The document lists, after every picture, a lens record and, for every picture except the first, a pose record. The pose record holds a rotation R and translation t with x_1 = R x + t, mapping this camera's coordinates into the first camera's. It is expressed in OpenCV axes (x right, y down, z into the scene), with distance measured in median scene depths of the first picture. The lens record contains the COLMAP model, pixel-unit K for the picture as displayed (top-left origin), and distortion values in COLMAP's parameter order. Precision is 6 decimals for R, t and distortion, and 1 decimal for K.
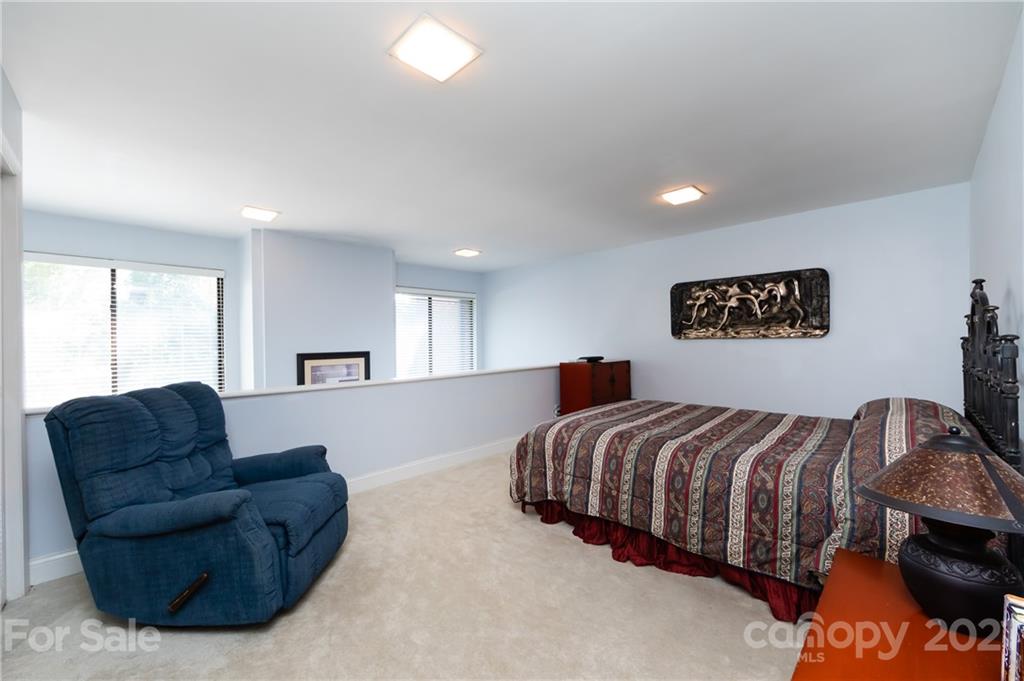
lens RADIAL K [[402.8, 0, 513.3], [0, 402.8, 342.8], [0, 0, 1]] dist [-0.000923, -0.000171]
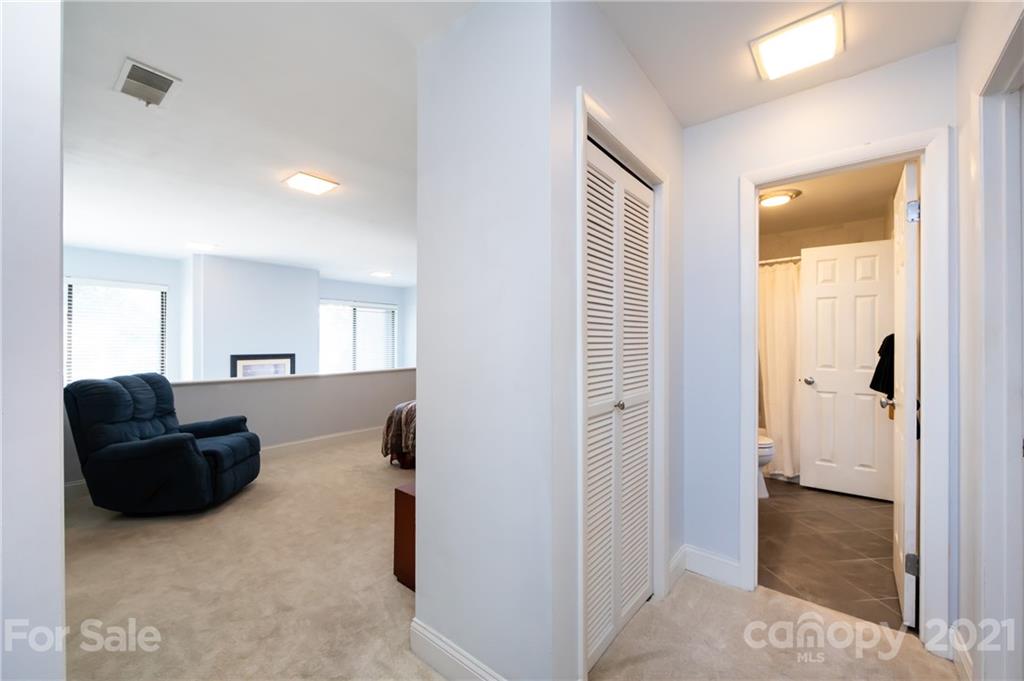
lens RADIAL K [[402.8, 0, 513.3], [0, 402.8, 342.8], [0, 0, 1]] dist [-0.000923, -0.000171]
pose [[0.994135, 0.011676, 0.107518, 0.319604], [-0.010500, 0.999879, -0.011501, -0.009180], [-0.107639, 0.010304, 0.994137, -0.534646]]
